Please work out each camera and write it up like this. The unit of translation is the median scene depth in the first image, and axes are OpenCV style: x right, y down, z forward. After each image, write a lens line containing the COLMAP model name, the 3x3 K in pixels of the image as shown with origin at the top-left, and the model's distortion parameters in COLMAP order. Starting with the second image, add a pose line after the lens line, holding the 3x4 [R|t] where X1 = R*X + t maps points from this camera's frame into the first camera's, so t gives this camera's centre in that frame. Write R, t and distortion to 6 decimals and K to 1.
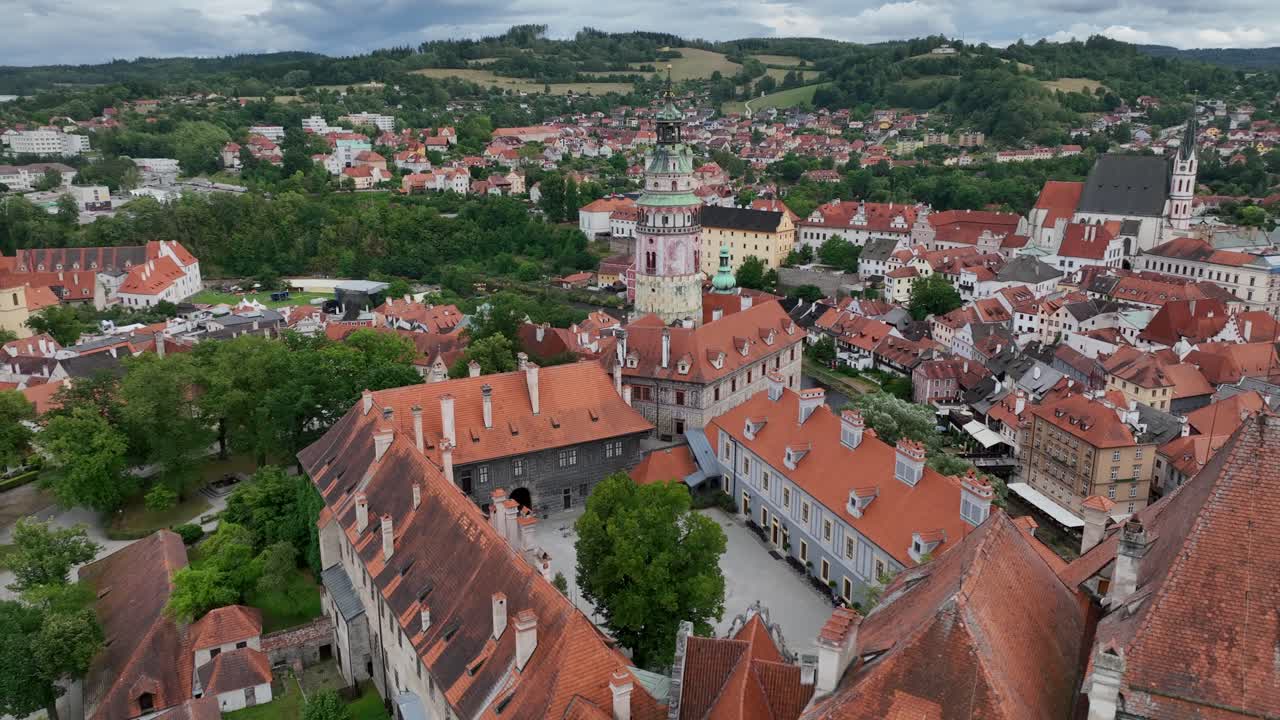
lens RADIAL K [[908.7, 0, 670.5], [0, 908.7, 343.5], [0, 0, 1]] dist [0.002638, 0.002895]
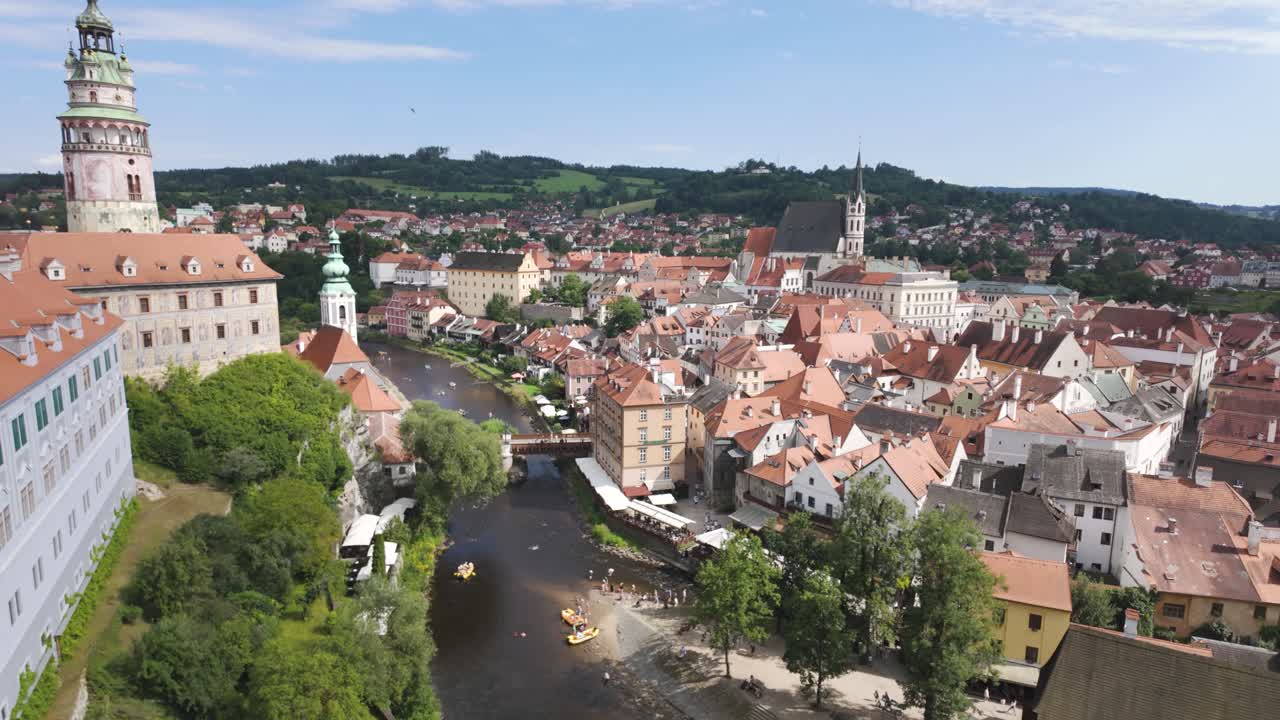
lens RADIAL K [[742.0, 0, 640.0], [0, 742.0, 360.0], [0, 0, 1]] dist [0.046096, -0.001047]
pose [[0.995816, 0.001317, 0.091369, 0.096825], [0.005666, 0.997081, -0.076135, 0.029061], [-0.091203, 0.076334, 0.992902, 0.050830]]
